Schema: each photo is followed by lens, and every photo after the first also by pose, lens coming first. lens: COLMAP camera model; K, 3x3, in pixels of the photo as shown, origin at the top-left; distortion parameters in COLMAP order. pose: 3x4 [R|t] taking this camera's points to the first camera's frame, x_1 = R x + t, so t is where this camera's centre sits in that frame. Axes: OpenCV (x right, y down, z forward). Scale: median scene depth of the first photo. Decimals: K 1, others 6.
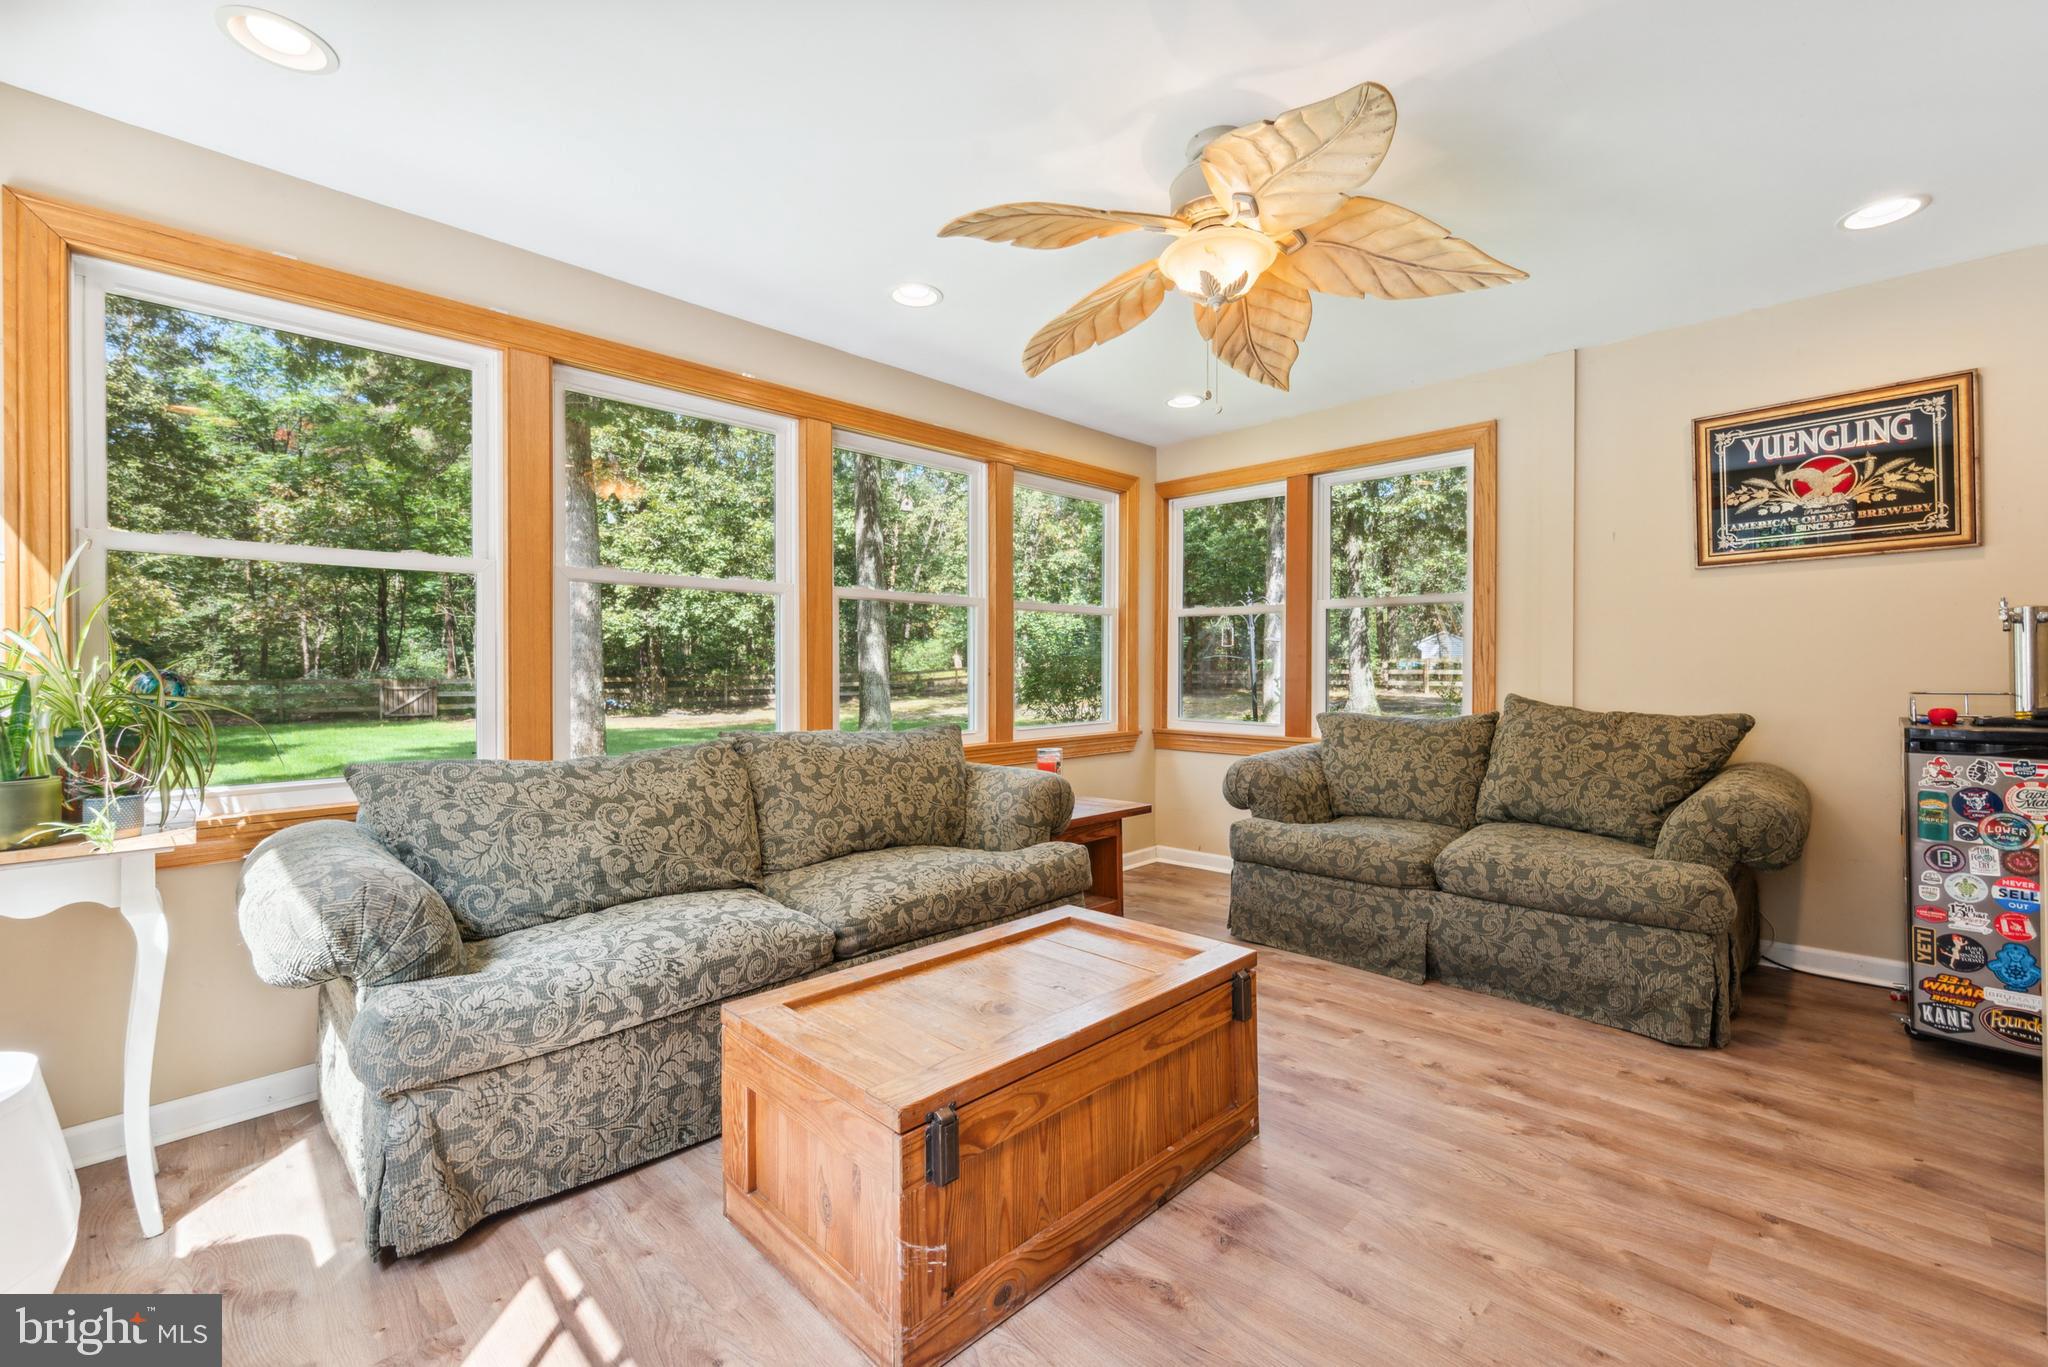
lens RADIAL K [[845.7, 0, 1024.0], [0, 845.7, 683.5], [0, 0, 1]] dist [0.002283, 0.000104]
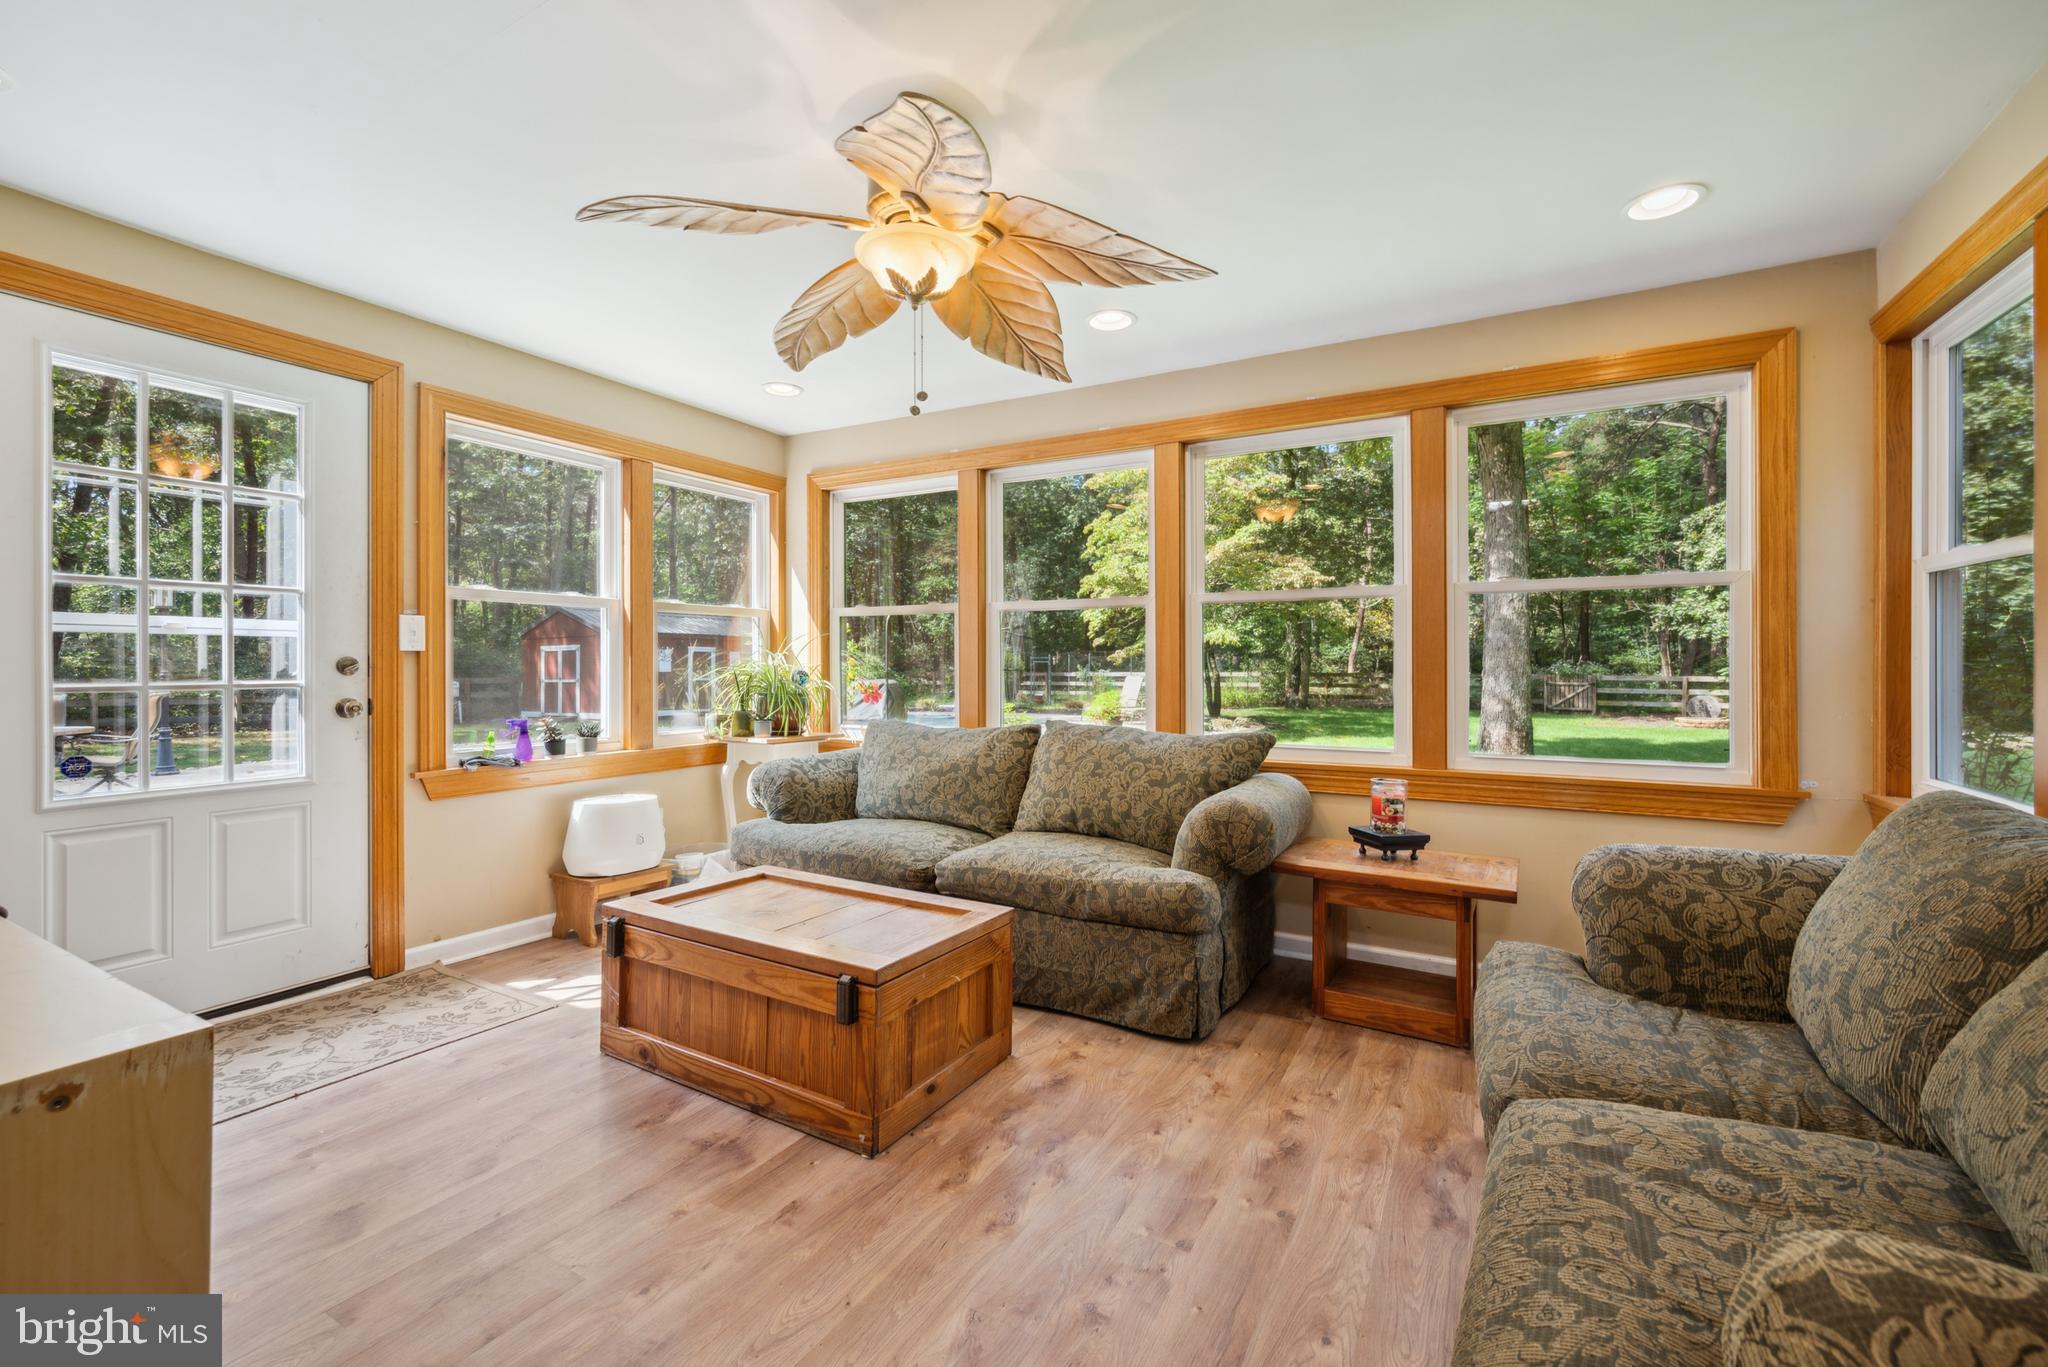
lens RADIAL K [[839.3, 0, 1026.8], [0, 839.3, 659.3], [0, 0, 1]] dist [0.001388, -0.000026]
pose [[0.263564, -0.004275, -0.964633, 1.241532], [-0.018405, 0.999786, -0.009459, -0.031501], [0.964466, 0.020247, 0.263429, 0.901291]]
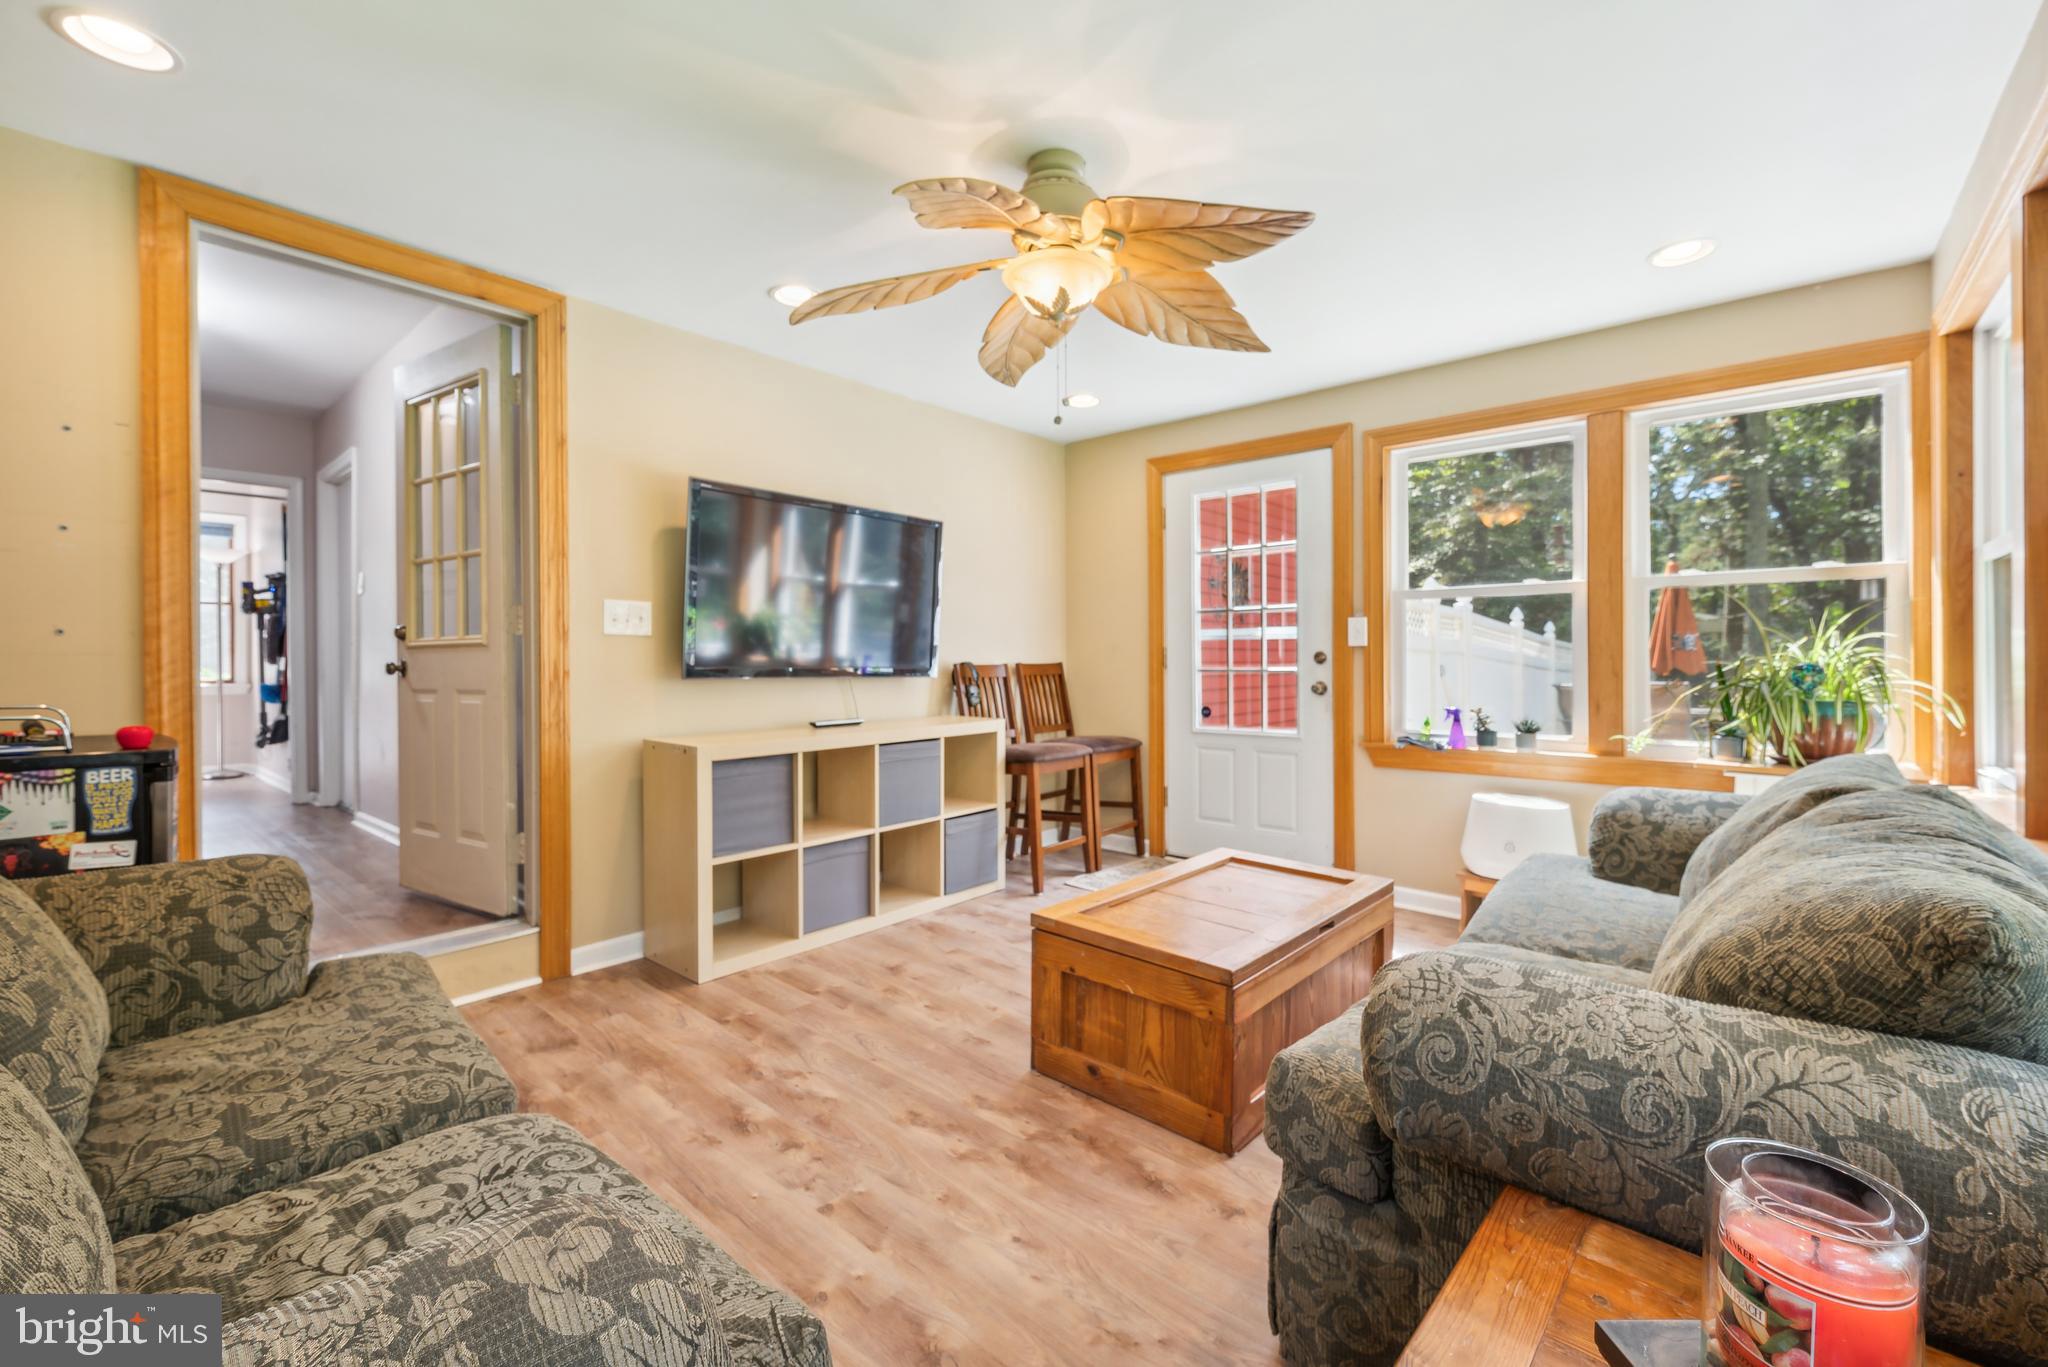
lens RADIAL K [[839.3, 0, 1026.8], [0, 839.3, 659.3], [0, 0, 1]] dist [0.001388, -0.000026]
pose [[-0.998050, 0.005672, -0.062157, 0.348680], [0.004705, 0.999866, 0.015703, -0.043146], [0.062238, 0.015380, -0.997943, 2.117516]]
